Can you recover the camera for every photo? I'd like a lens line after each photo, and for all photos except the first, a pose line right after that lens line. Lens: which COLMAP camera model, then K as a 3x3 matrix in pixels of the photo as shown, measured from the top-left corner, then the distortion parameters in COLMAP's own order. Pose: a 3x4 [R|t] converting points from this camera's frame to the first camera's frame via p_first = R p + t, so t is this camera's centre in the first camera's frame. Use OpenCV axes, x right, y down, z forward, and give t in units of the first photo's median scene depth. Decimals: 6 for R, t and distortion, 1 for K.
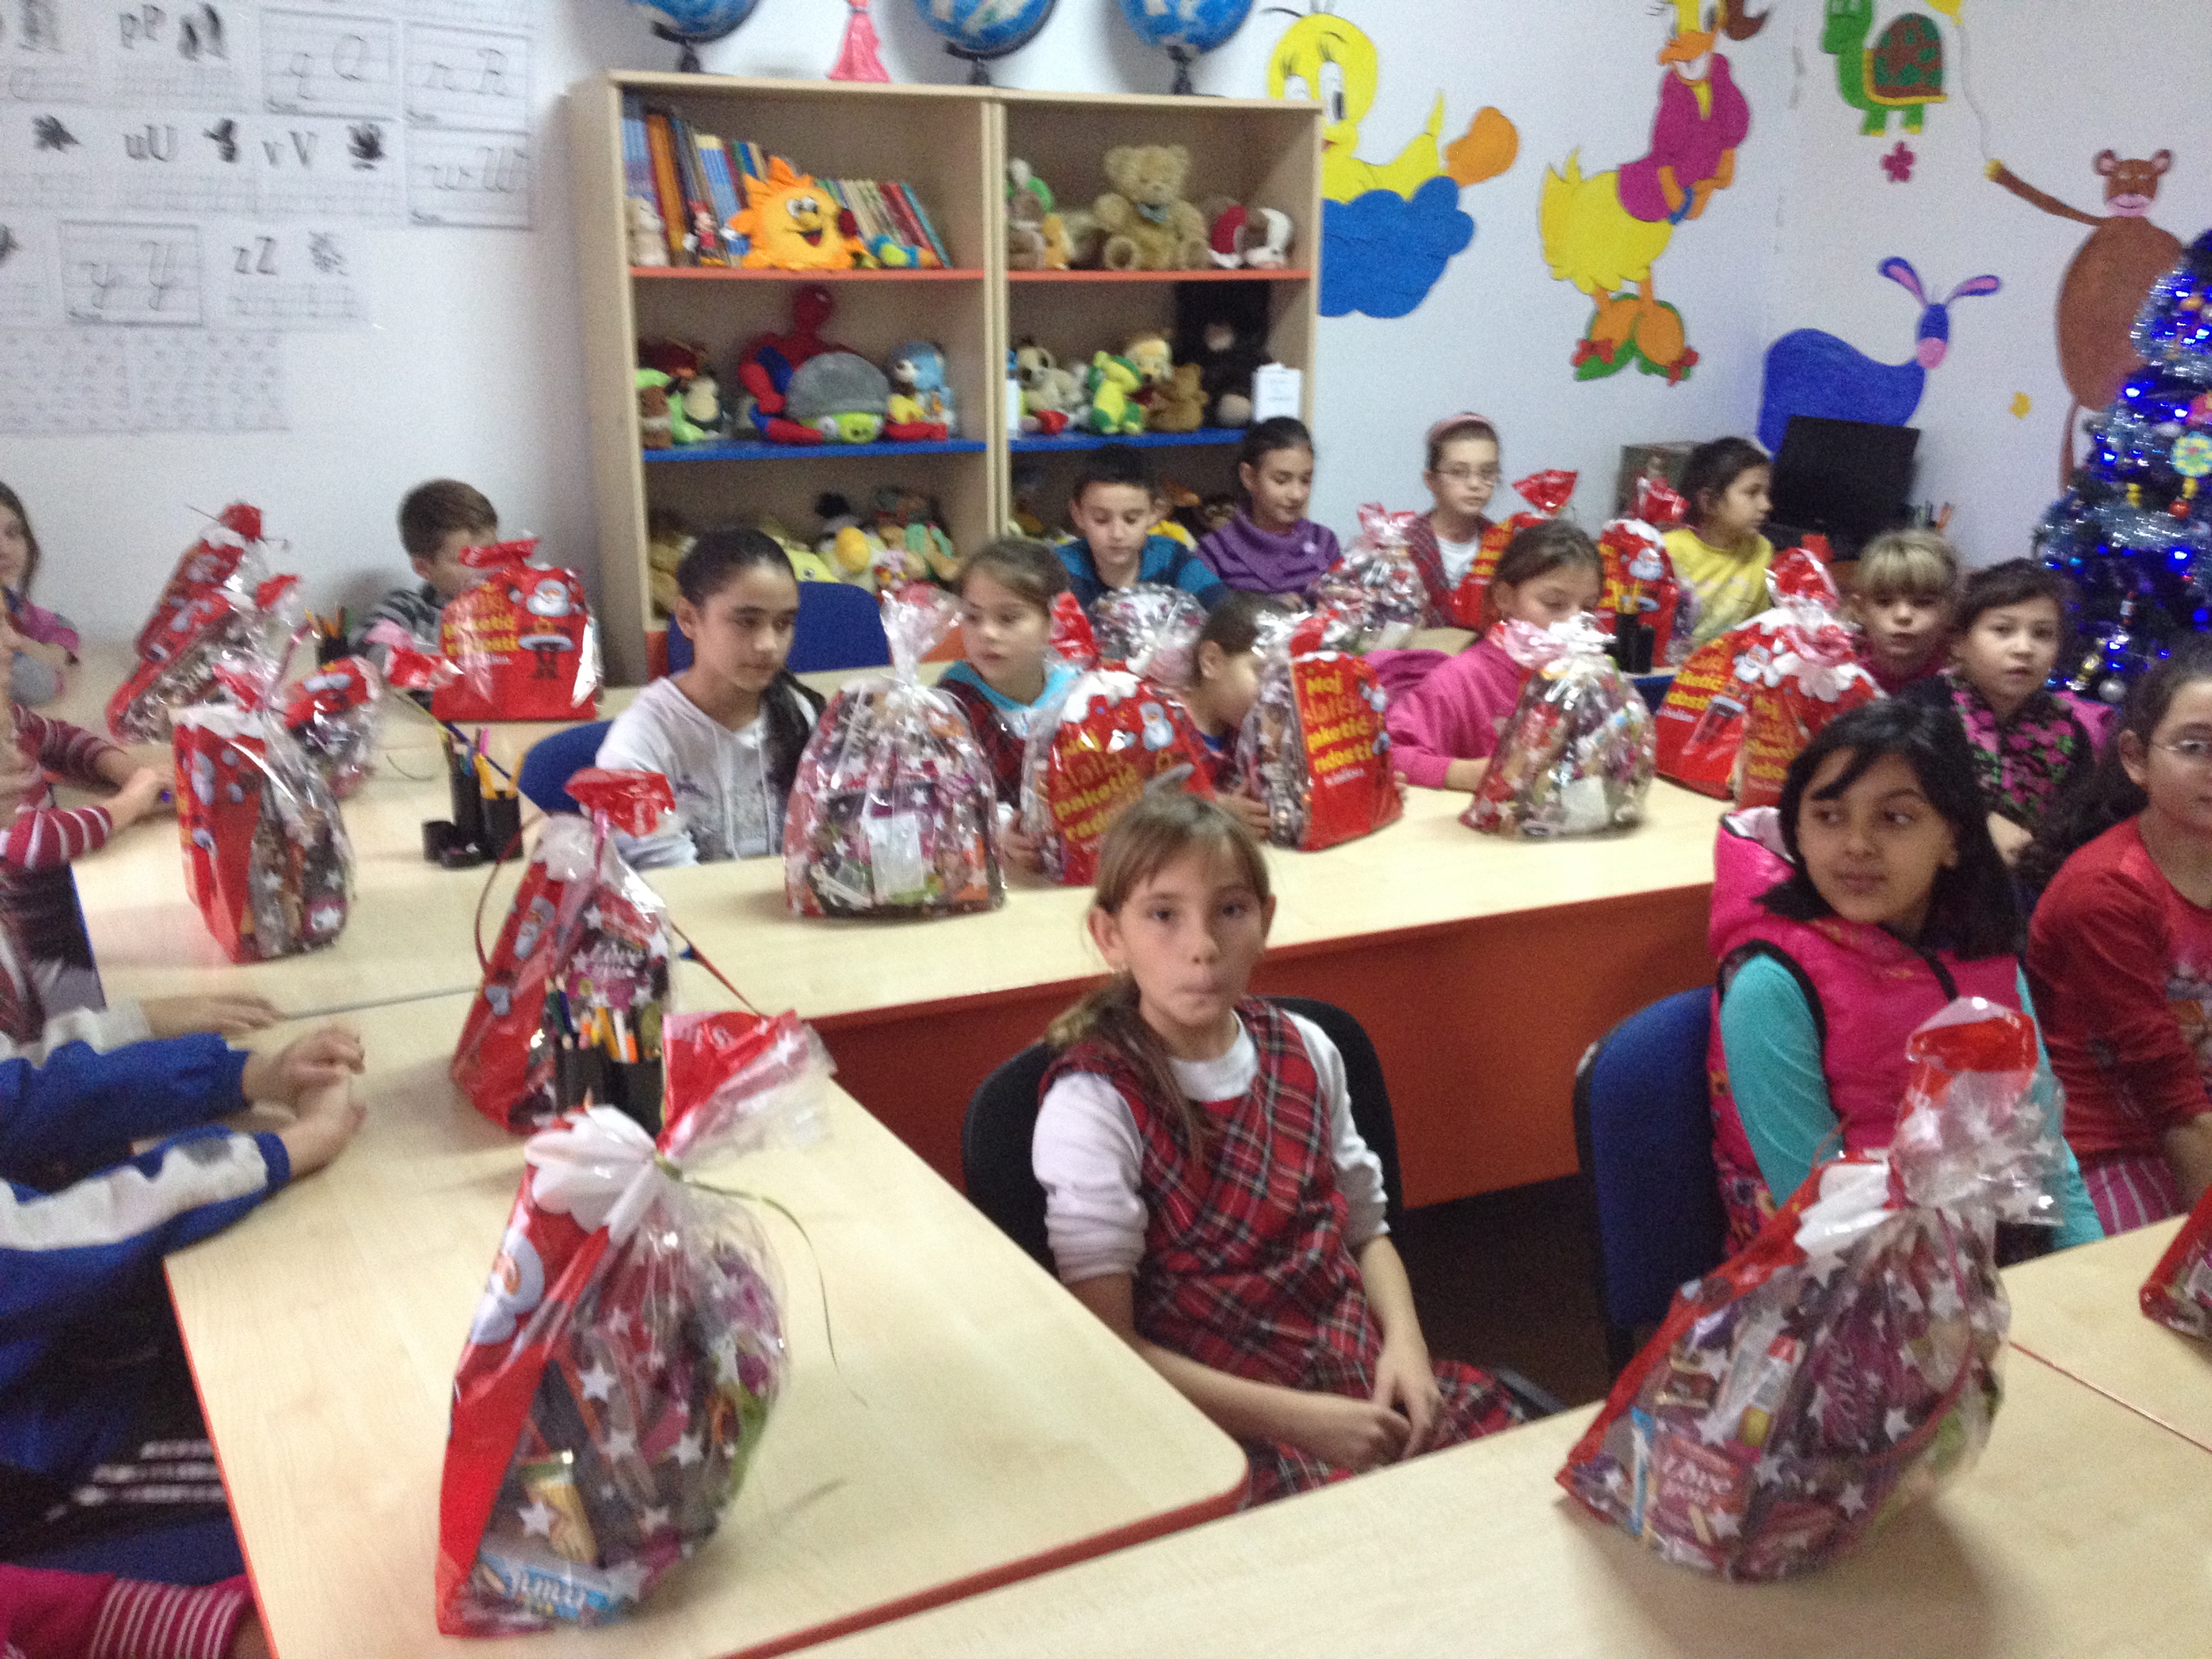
lens RADIAL K [[2186.4, 0, 1074.3], [0, 2186.4, 826.3], [0, 0, 1]] dist [0.135471, -0.244987]
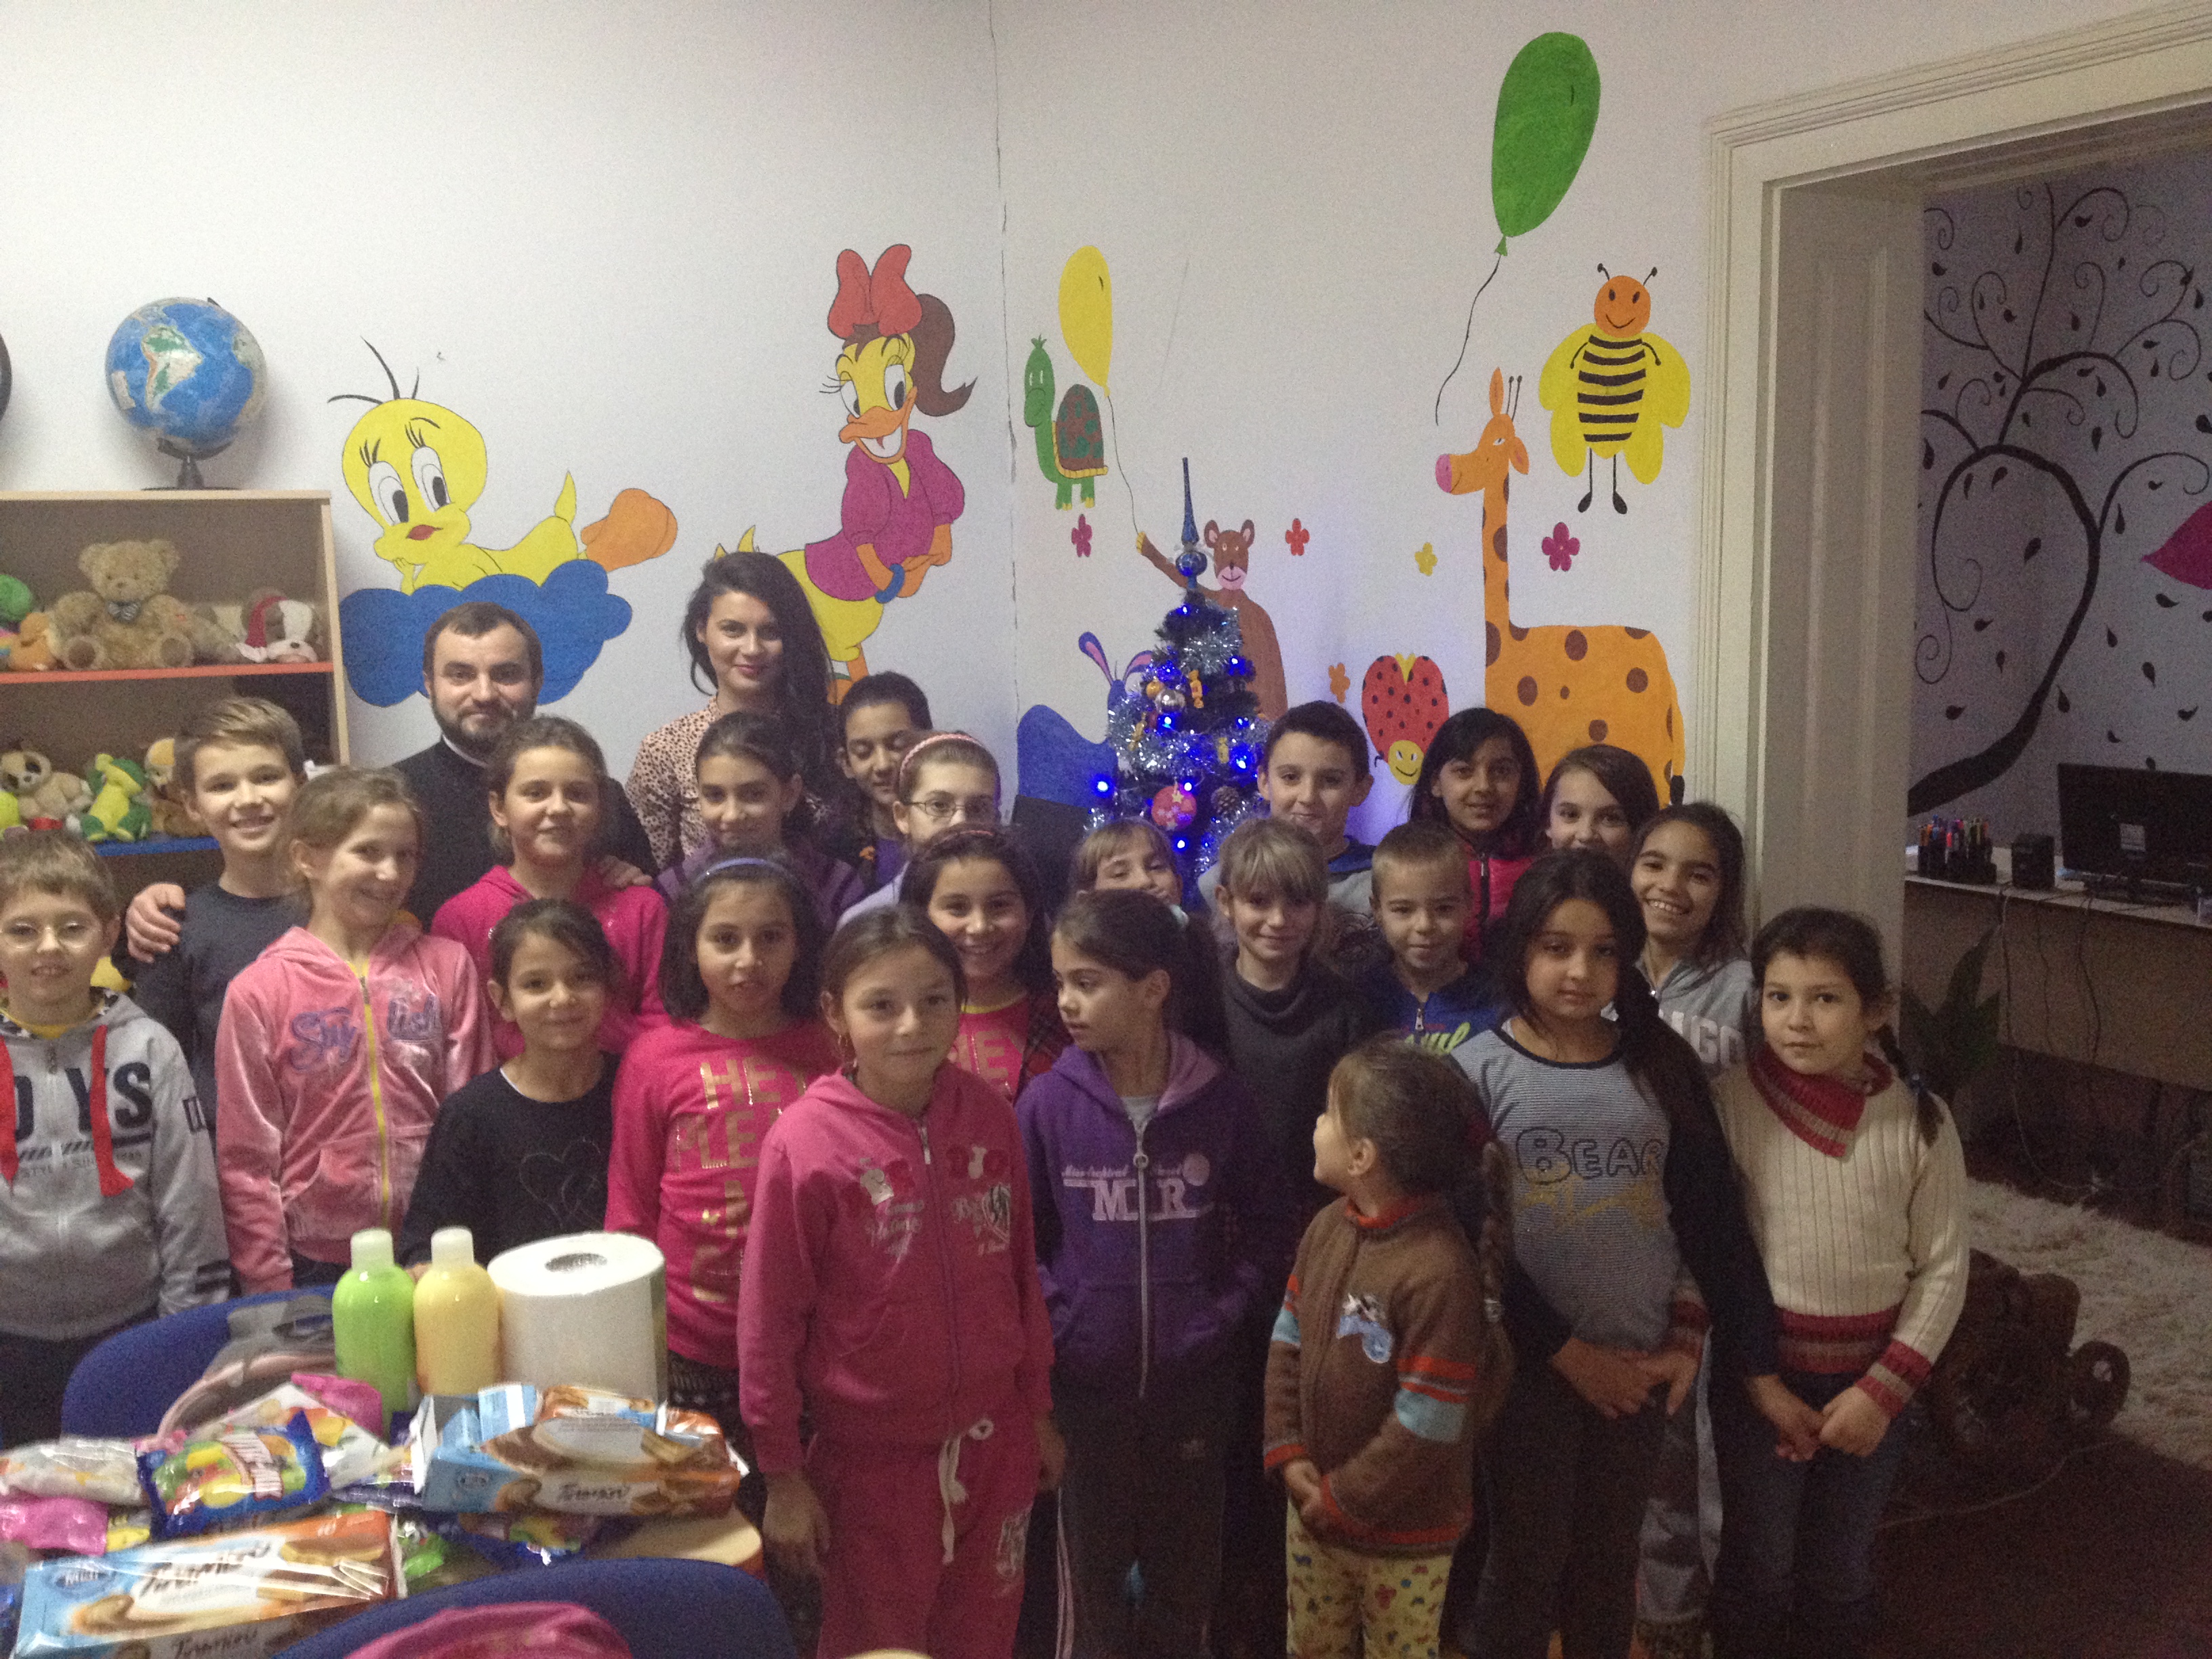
lens RADIAL K [[2186.4, 0, 1074.3], [0, 2186.4, 826.3], [0, 0, 1]] dist [0.135471, -0.244987]
pose [[0.998719, -0.023842, -0.044633, 0.467487], [0.016873, 0.988471, -0.150468, -0.039751], [0.047706, 0.149522, 0.987607, 0.106848]]
